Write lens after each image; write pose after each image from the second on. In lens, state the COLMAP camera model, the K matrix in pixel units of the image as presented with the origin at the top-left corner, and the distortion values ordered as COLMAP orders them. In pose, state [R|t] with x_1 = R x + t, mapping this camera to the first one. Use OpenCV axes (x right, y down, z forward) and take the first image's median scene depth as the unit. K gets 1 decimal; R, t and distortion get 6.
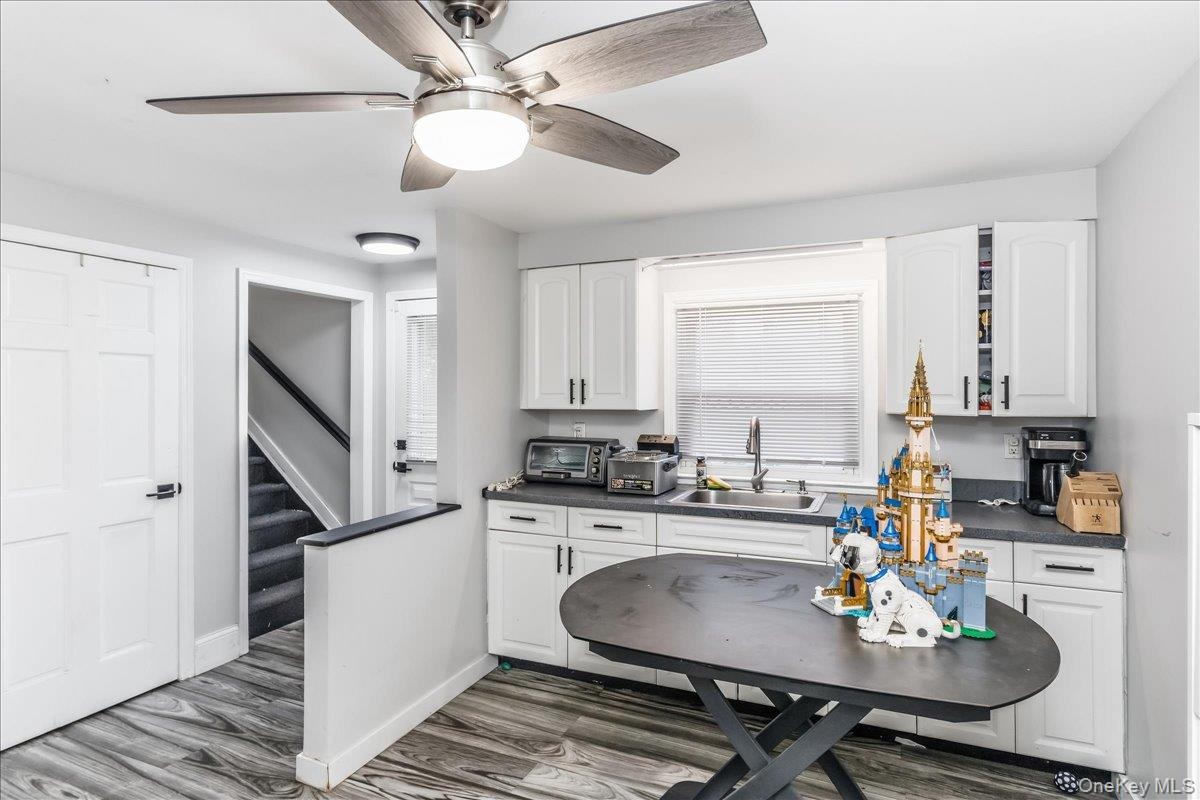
lens RADIAL K [[618.6, 0, 600.0], [0, 618.6, 400.0], [0, 0, 1]] dist [0.000595, 0.000437]
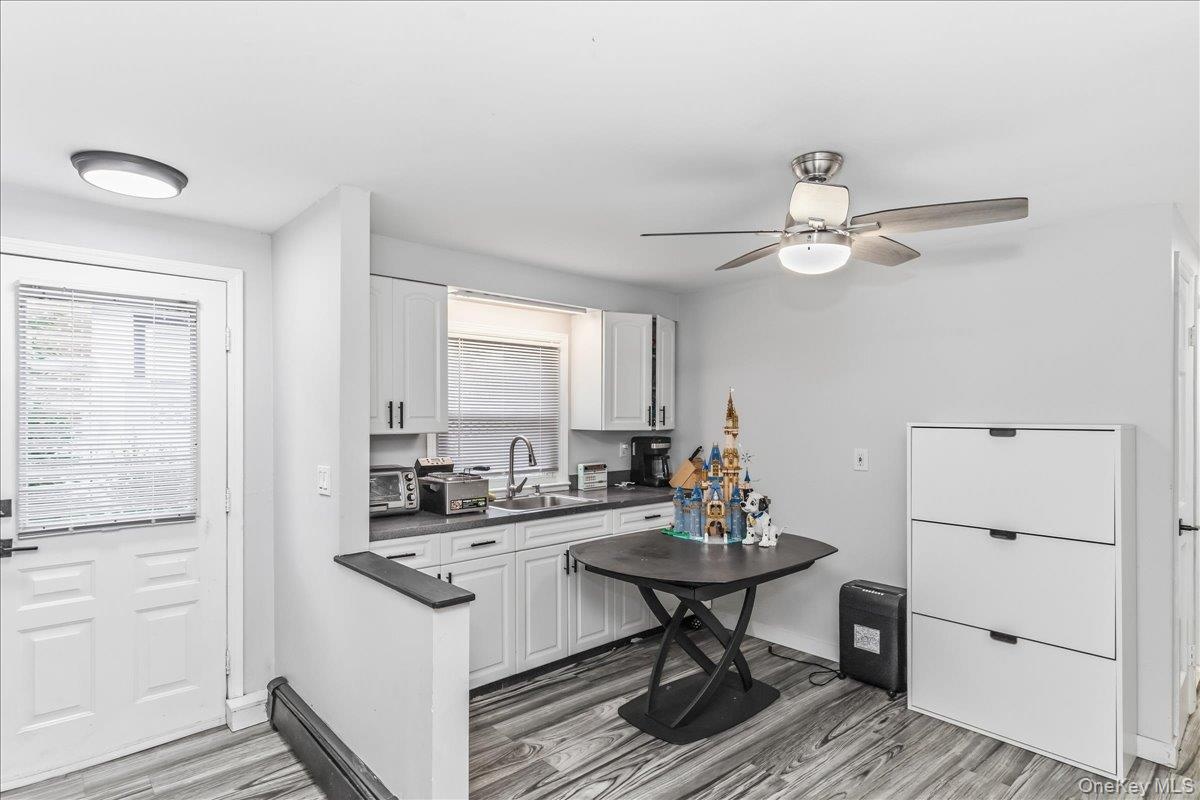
lens RADIAL K [[628.3, 0, 600.2], [0, 628.3, 422.1], [0, 0, 1]] dist [-0.000697, 0.000140]
pose [[0.418939, -0.009192, 0.907968, -0.883893], [0.010743, 0.999929, 0.005166, -0.005164], [-0.907951, 0.007590, 0.419008, 0.375482]]
